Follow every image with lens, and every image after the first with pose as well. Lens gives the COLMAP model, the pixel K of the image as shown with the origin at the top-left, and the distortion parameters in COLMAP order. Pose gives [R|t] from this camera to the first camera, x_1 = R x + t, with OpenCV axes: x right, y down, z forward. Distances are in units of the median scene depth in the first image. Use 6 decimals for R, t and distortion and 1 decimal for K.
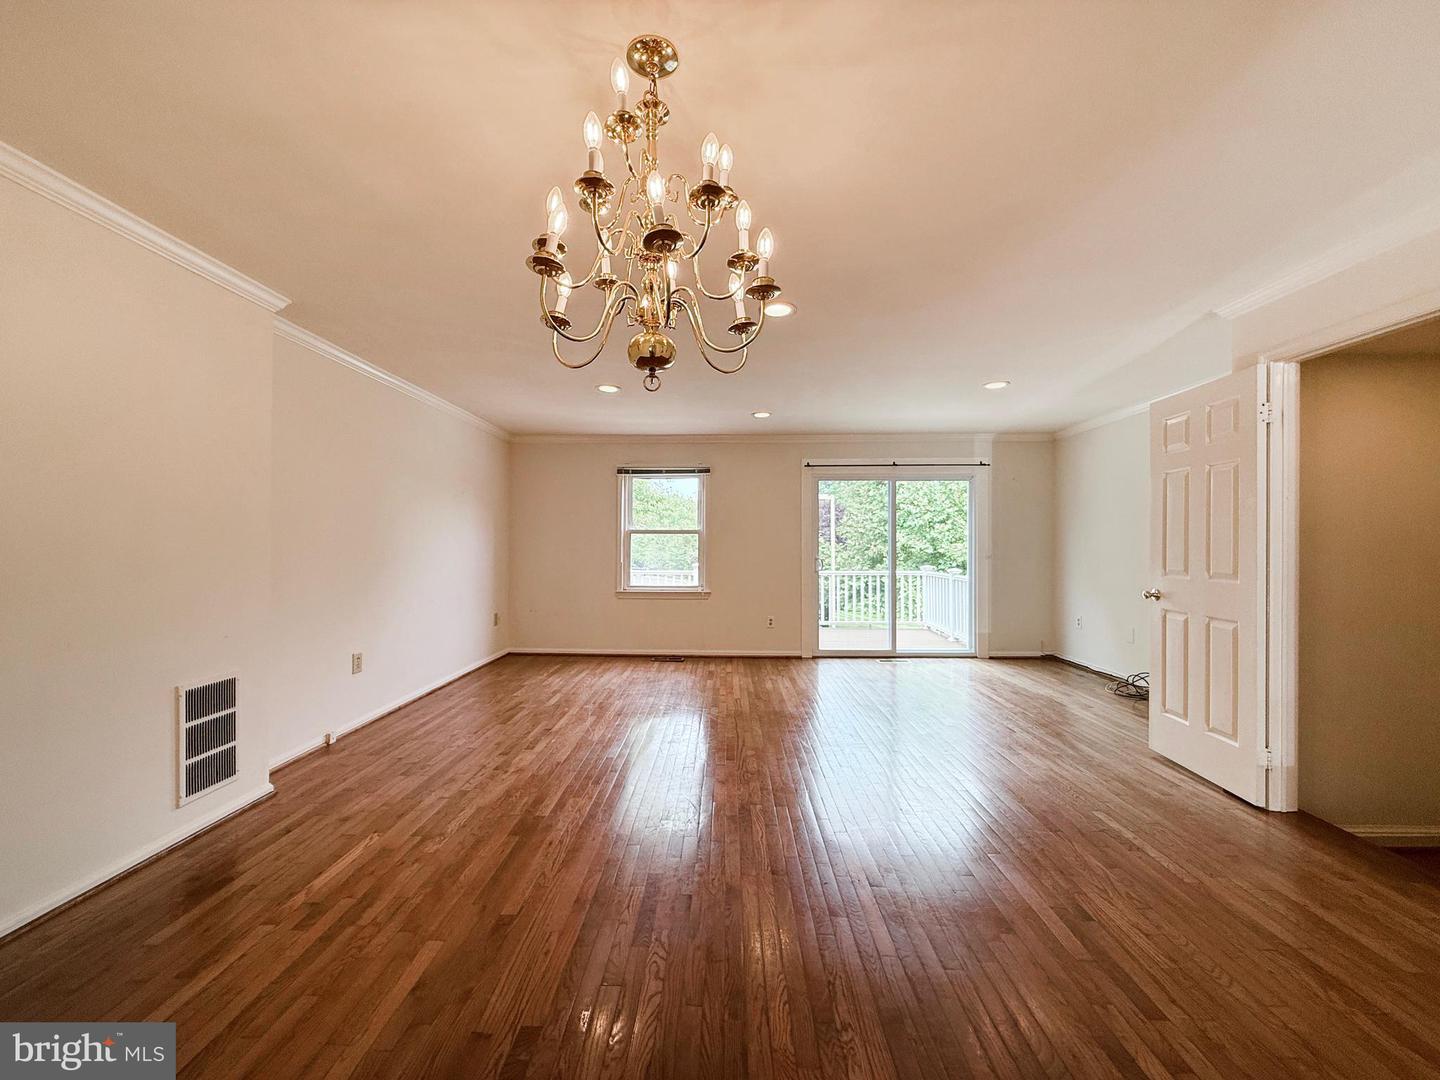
lens RADIAL K [[582.3, 0, 712.9], [0, 582.3, 546.6], [0, 0, 1]] dist [0.001453, 0.000361]
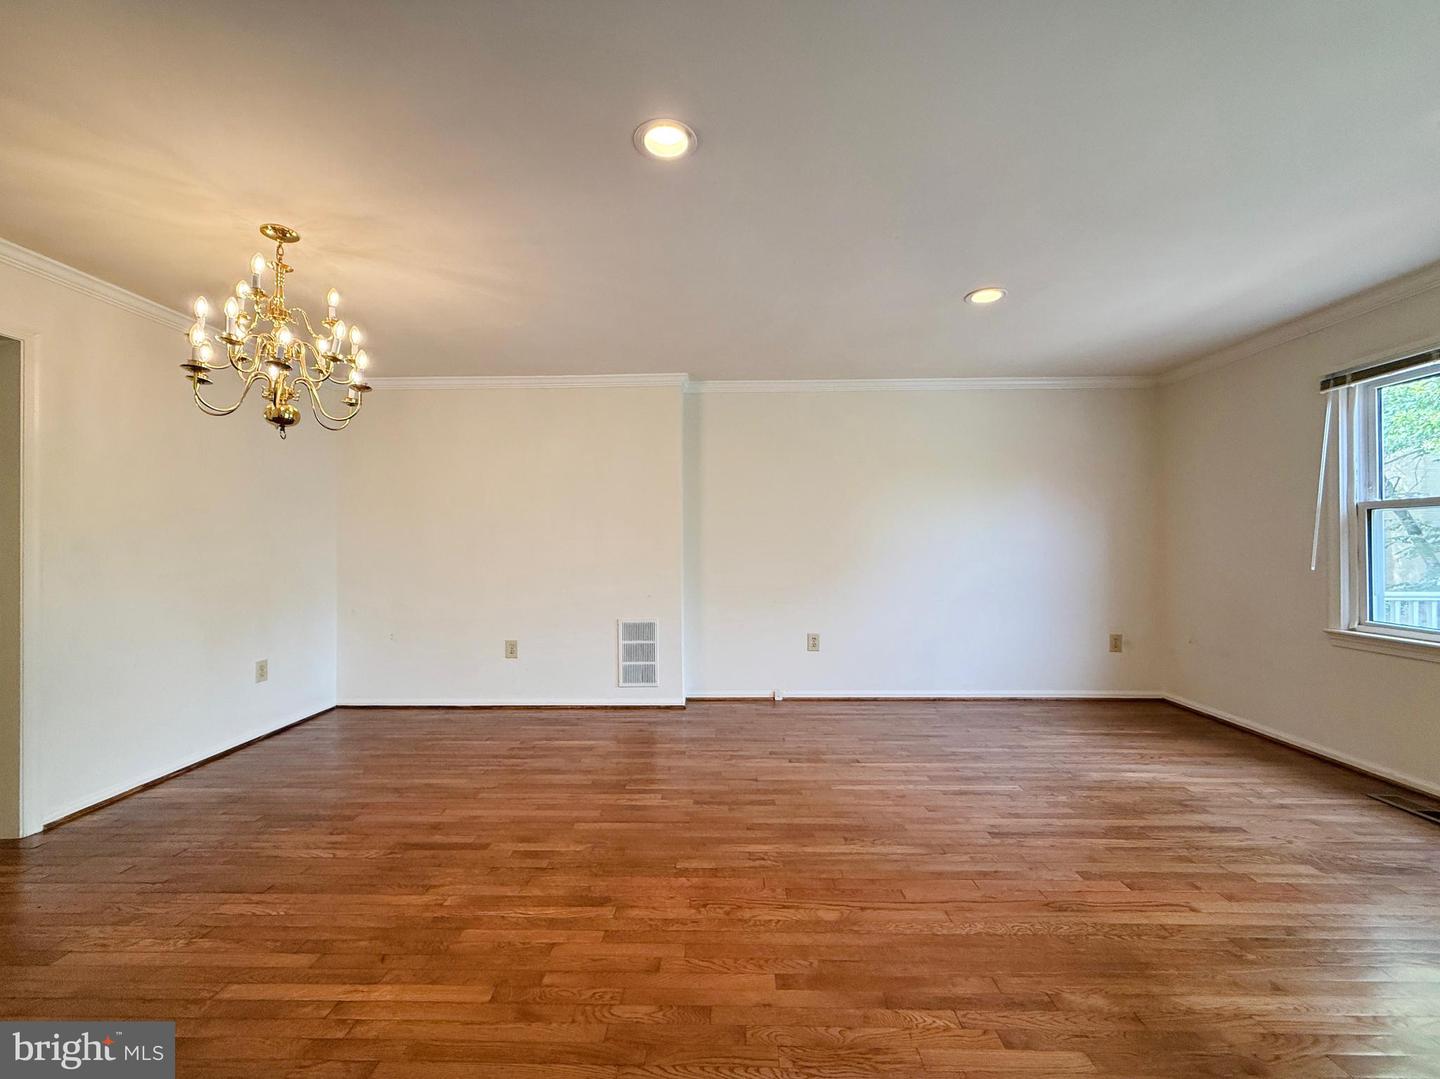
lens RADIAL K [[582.3, 0, 712.8], [0, 582.3, 543.3], [0, 0, 1]] dist [0.001453, 0.000361]
pose [[-0.009964, -0.008921, -0.999911, 0.784351], [0.000774, 0.999960, -0.008929, 0.020702], [0.999950, -0.000863, -0.009956, 1.165975]]
